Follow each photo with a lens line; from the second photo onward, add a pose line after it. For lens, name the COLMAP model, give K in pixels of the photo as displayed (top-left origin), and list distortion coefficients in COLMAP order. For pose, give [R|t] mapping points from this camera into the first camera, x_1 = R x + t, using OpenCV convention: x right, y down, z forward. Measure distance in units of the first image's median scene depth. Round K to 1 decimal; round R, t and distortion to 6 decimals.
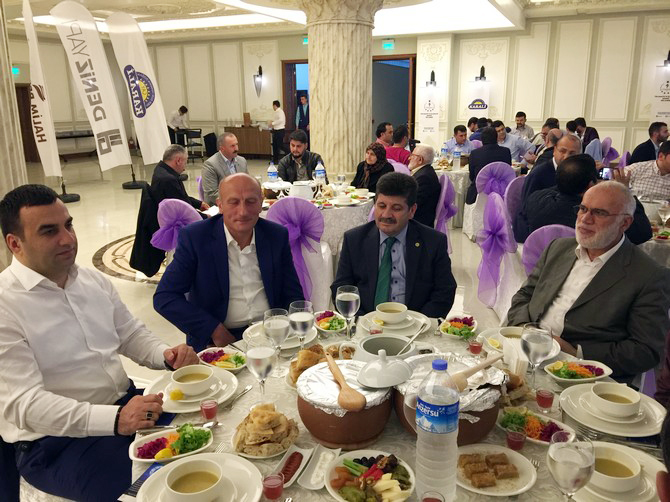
lens RADIAL K [[572.4, 0, 335.0], [0, 572.4, 251.0], [0, 0, 1]] dist [0.099456, -0.116843]
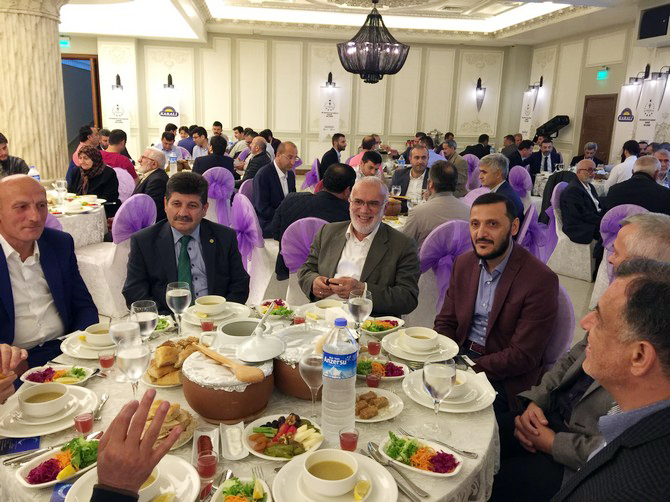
lens RADIAL K [[572.4, 0, 335.0], [0, 572.4, 251.0], [0, 0, 1]] dist [0.099456, -0.116843]
pose [[0.855114, -0.087129, 0.511066, -0.111520], [0.094553, 0.995453, 0.011505, 0.009066], [-0.509745, 0.038485, 0.859464, -0.007149]]
